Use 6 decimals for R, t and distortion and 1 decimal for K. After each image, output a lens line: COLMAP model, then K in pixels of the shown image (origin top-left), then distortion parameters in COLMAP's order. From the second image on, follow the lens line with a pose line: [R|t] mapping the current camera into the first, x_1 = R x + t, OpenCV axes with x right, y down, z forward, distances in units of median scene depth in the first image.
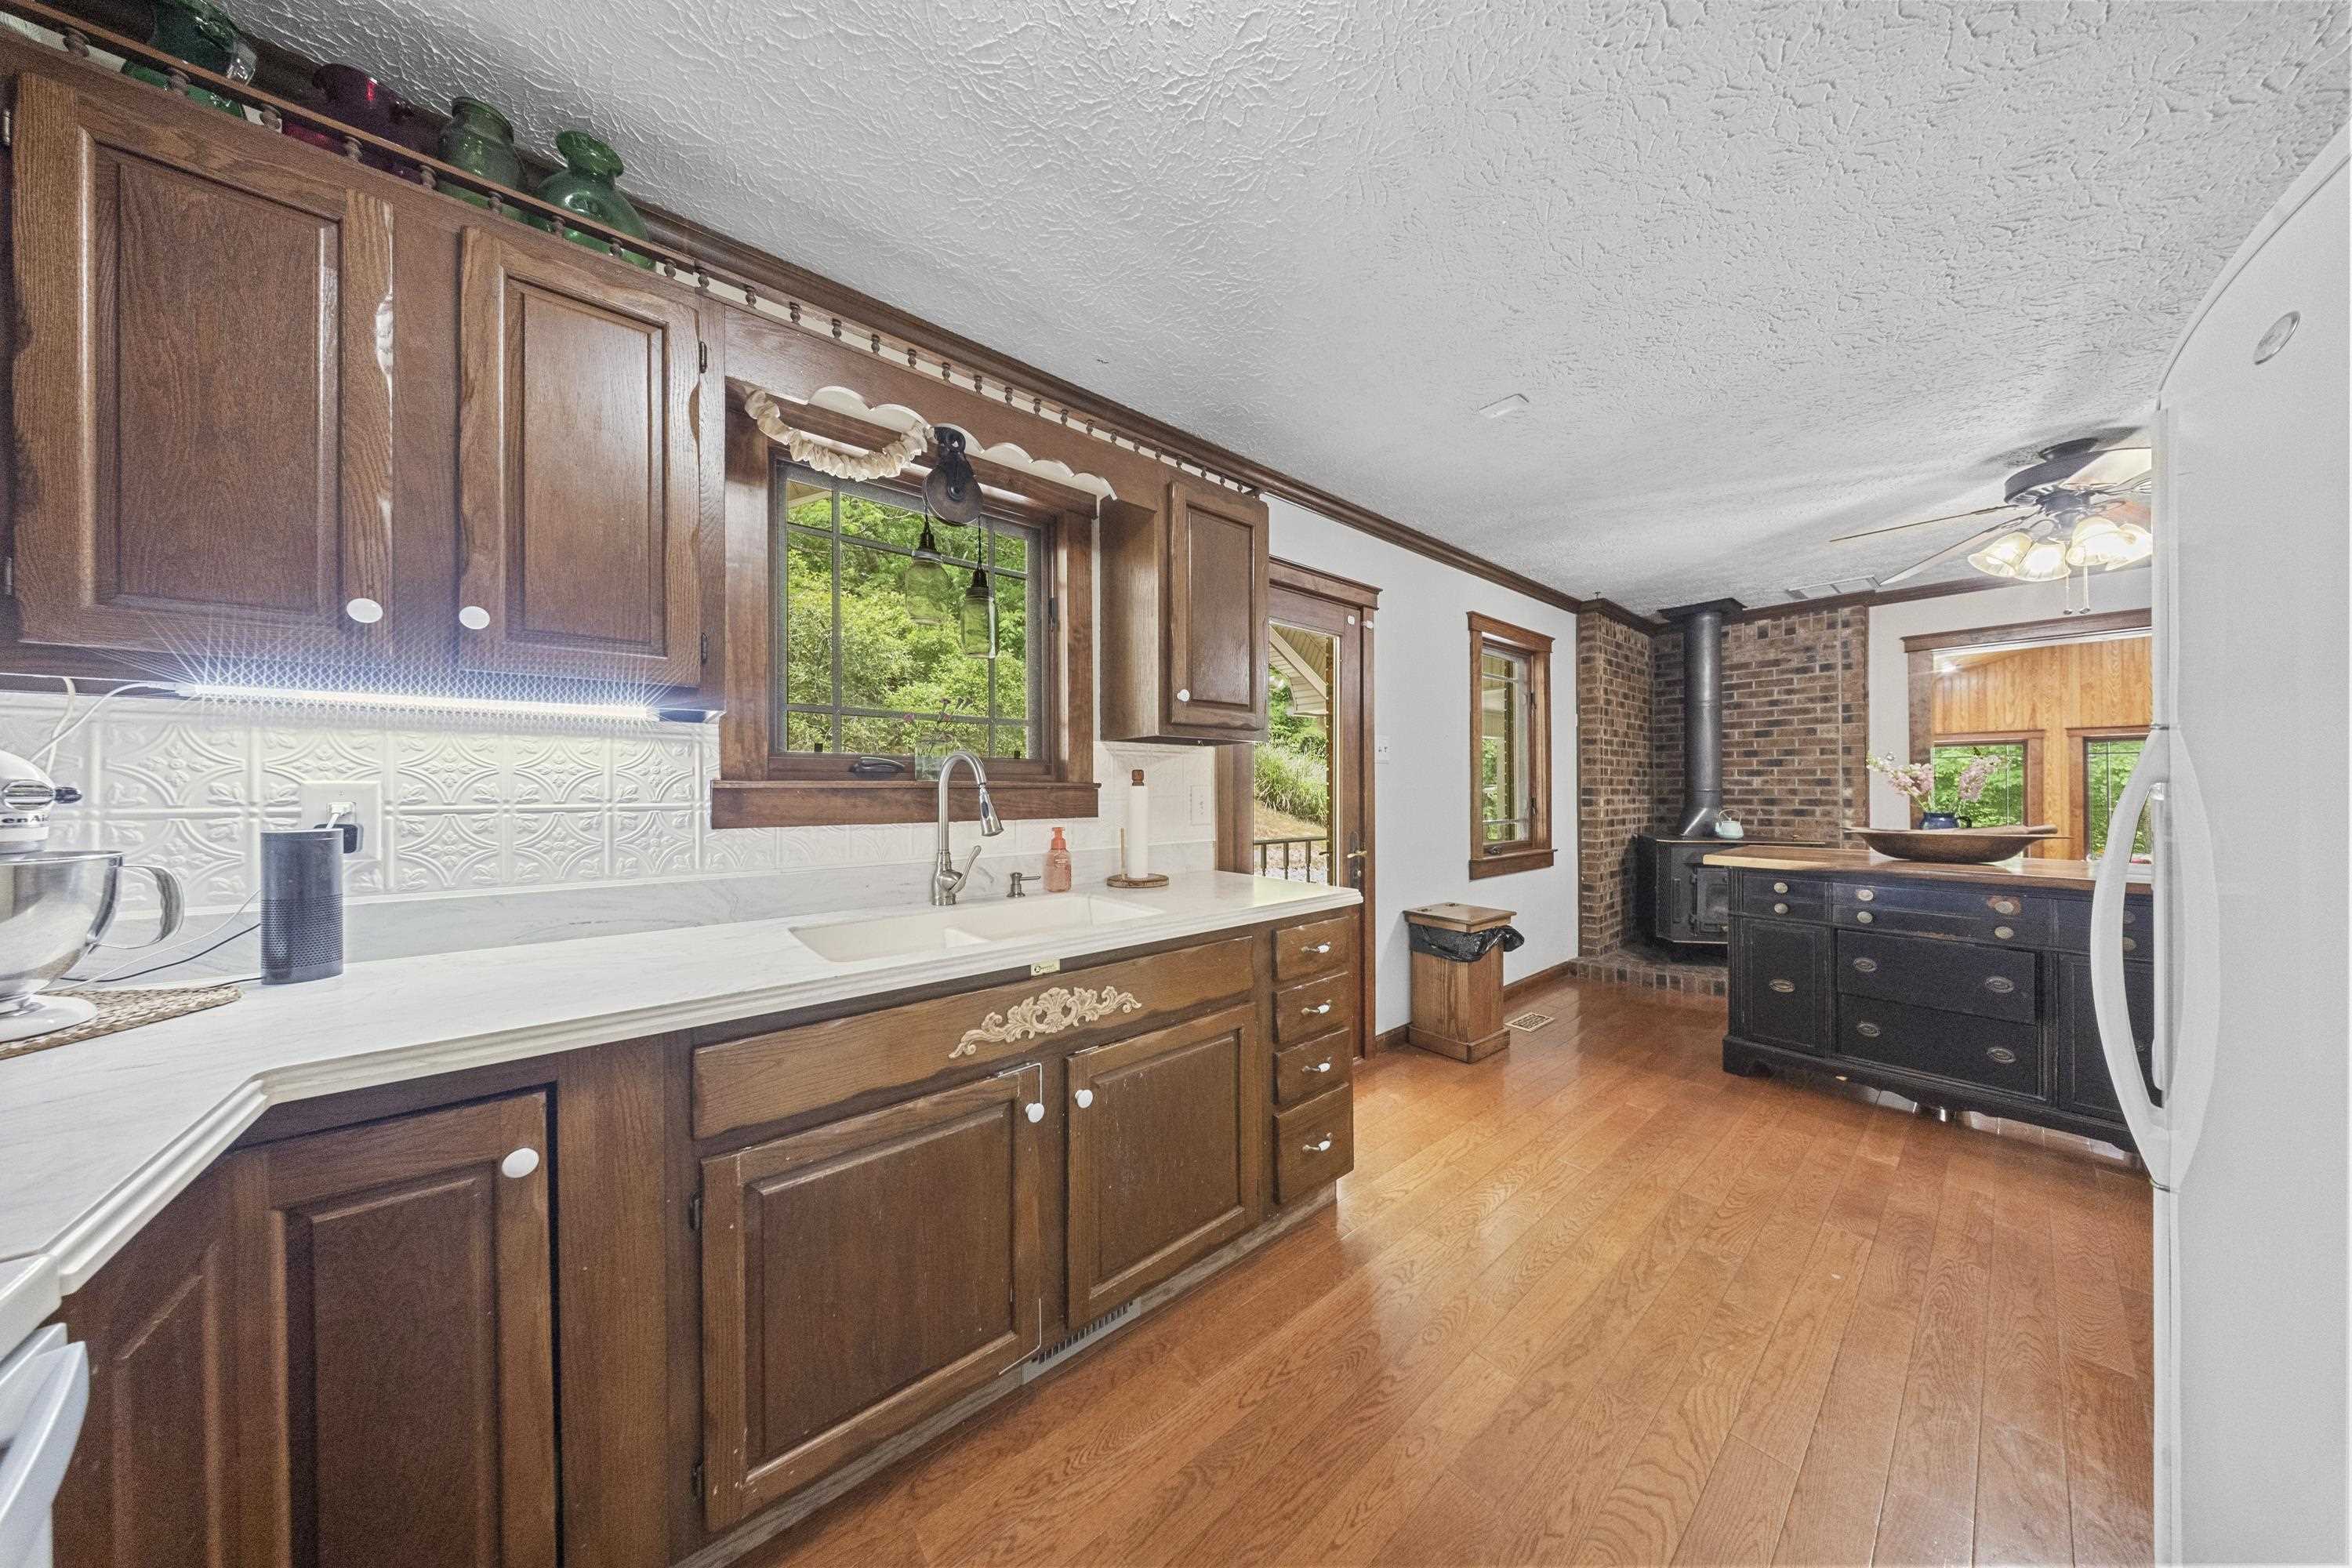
lens RADIAL K [[693.3, 0, 1180.3], [0, 693.3, 786.0], [0, 0, 1]] dist [-0.003478, -0.000233]
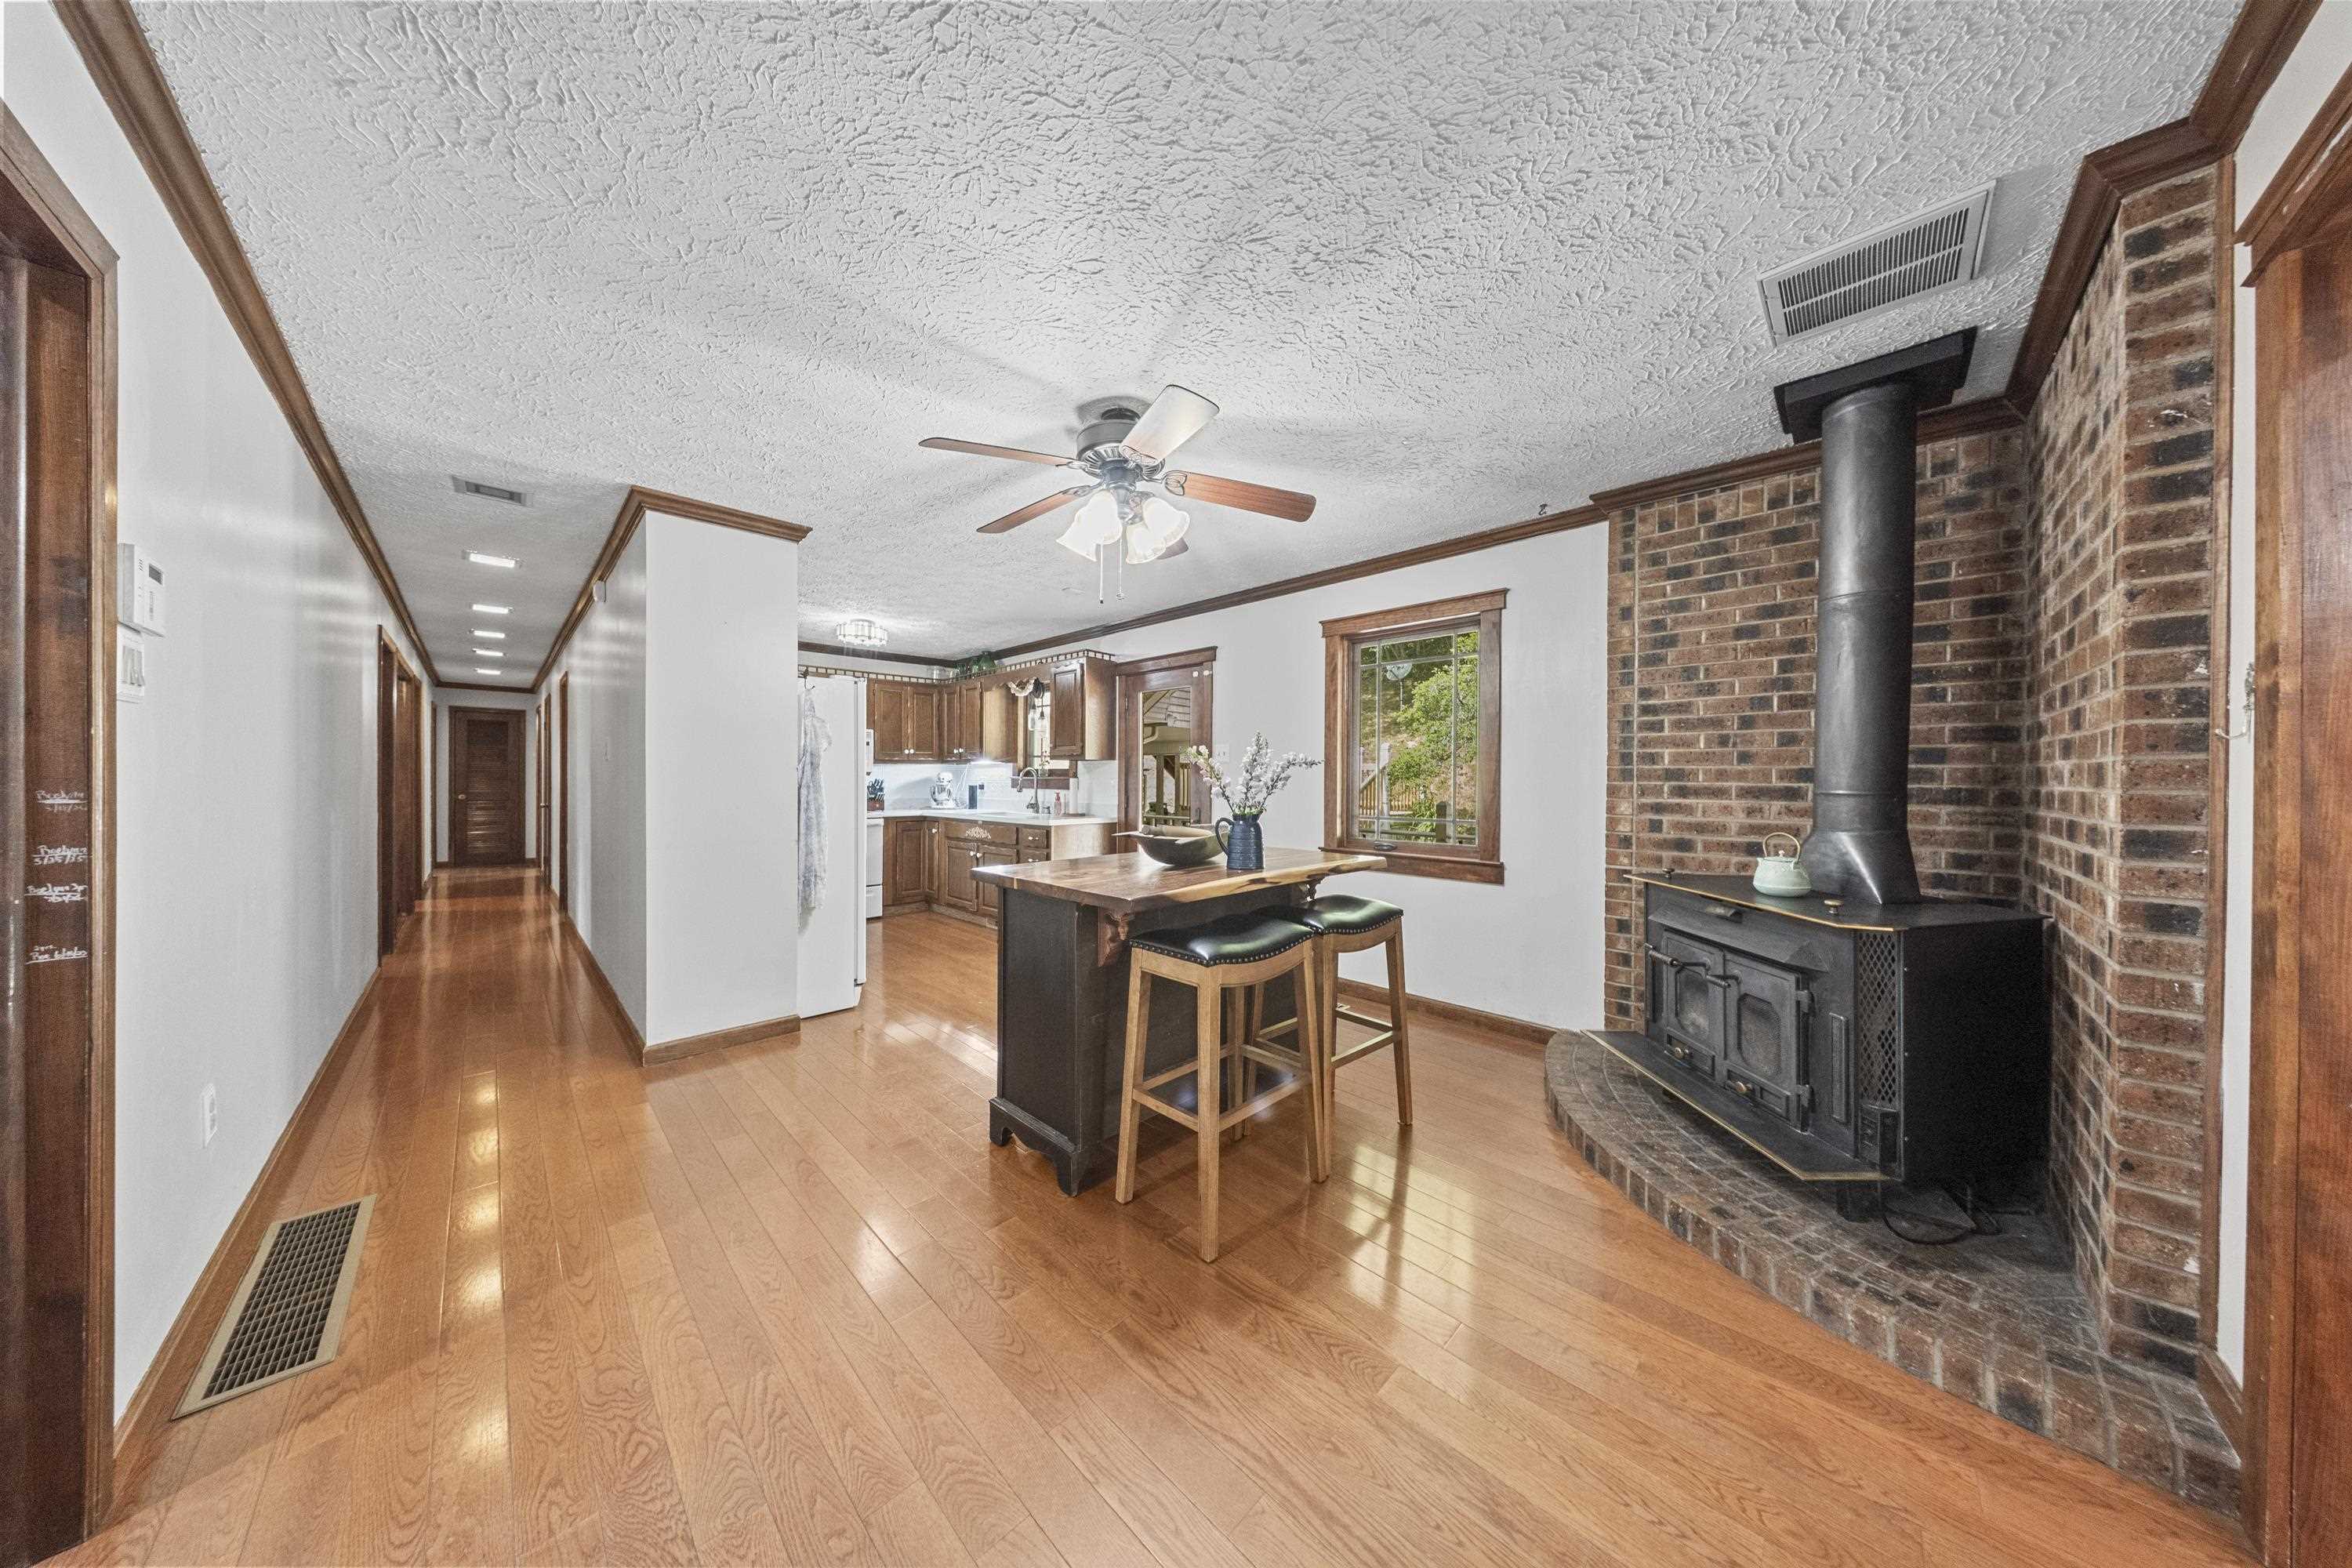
lens RADIAL K [[693.3, 0, 1185.0], [0, 693.3, 786.7], [0, 0, 1]] dist [-0.003478, -0.000233]
pose [[0.090738, 0.011089, -0.995813, 0.858991], [-0.002856, 0.999937, 0.010874, 0.000634], [0.995871, 0.001857, 0.090764, 0.392287]]
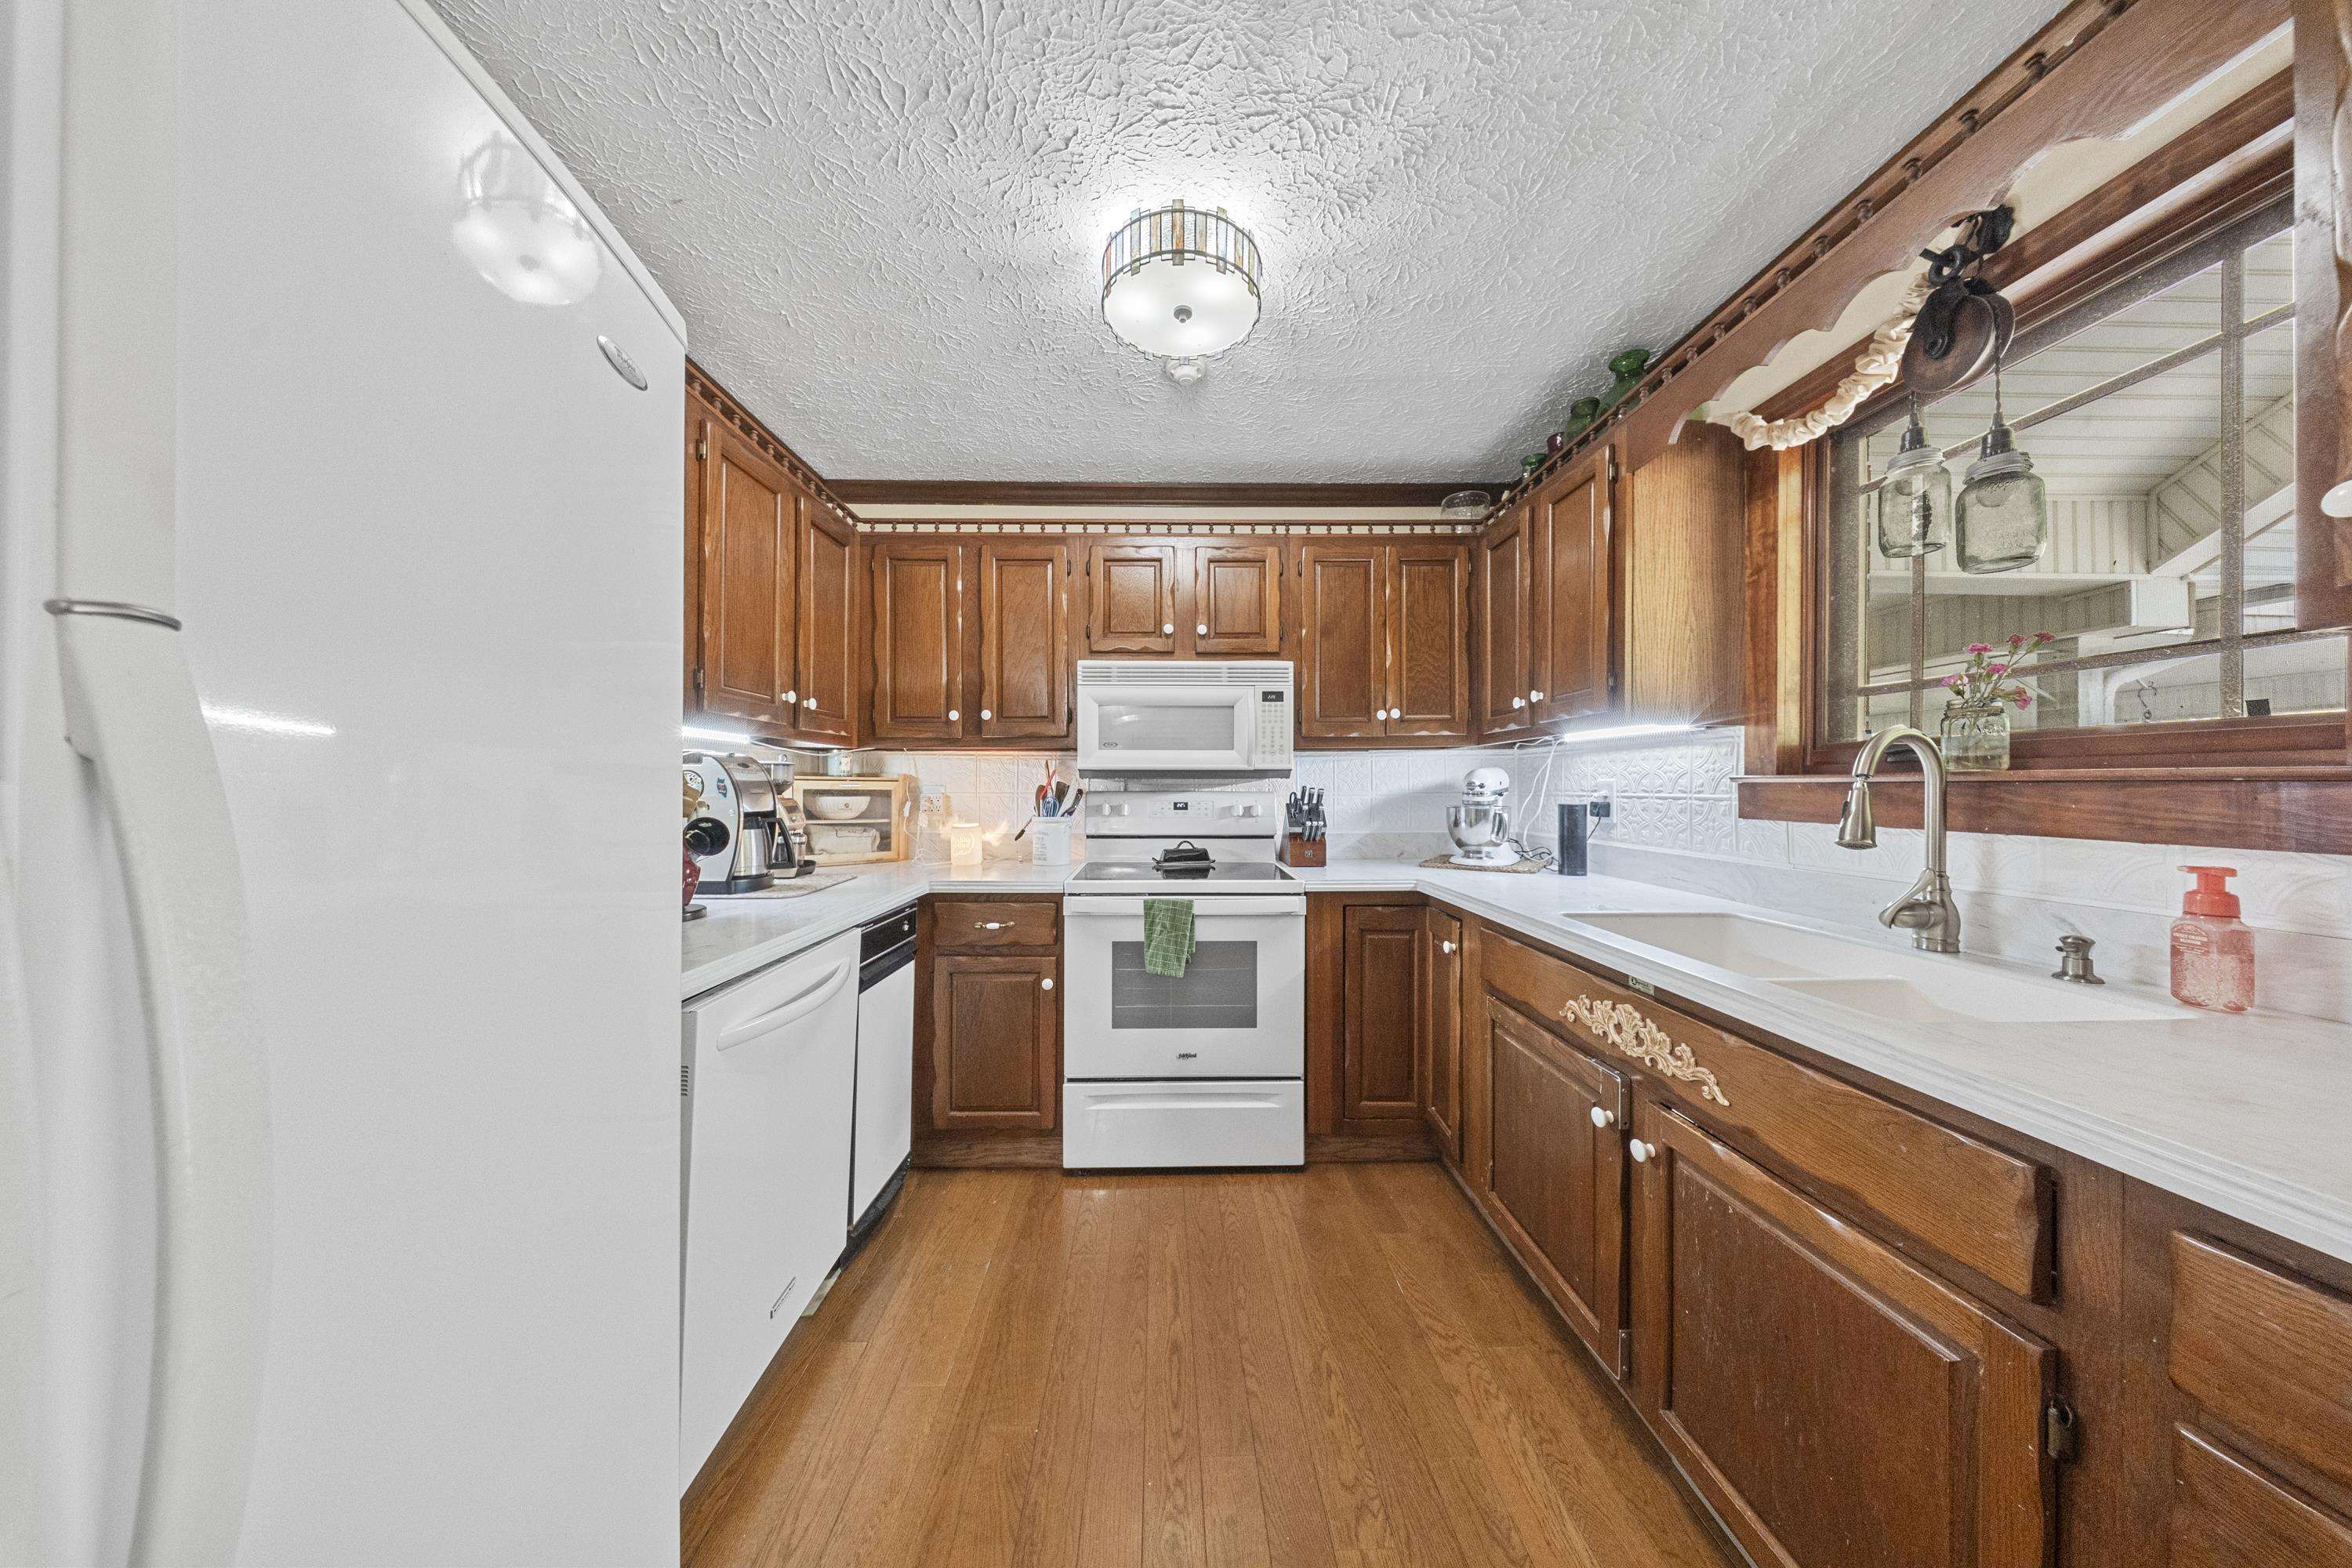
lens RADIAL K [[693.3, 0, 1179.7], [0, 693.3, 787.7], [0, 0, 1]] dist [-0.003478, -0.000233]
pose [[-0.626394, 0.004407, -0.779494, 0.185017], [0.006020, 0.999982, 0.000817, 0.001129], [0.779483, -0.004181, -0.626409, 0.232901]]
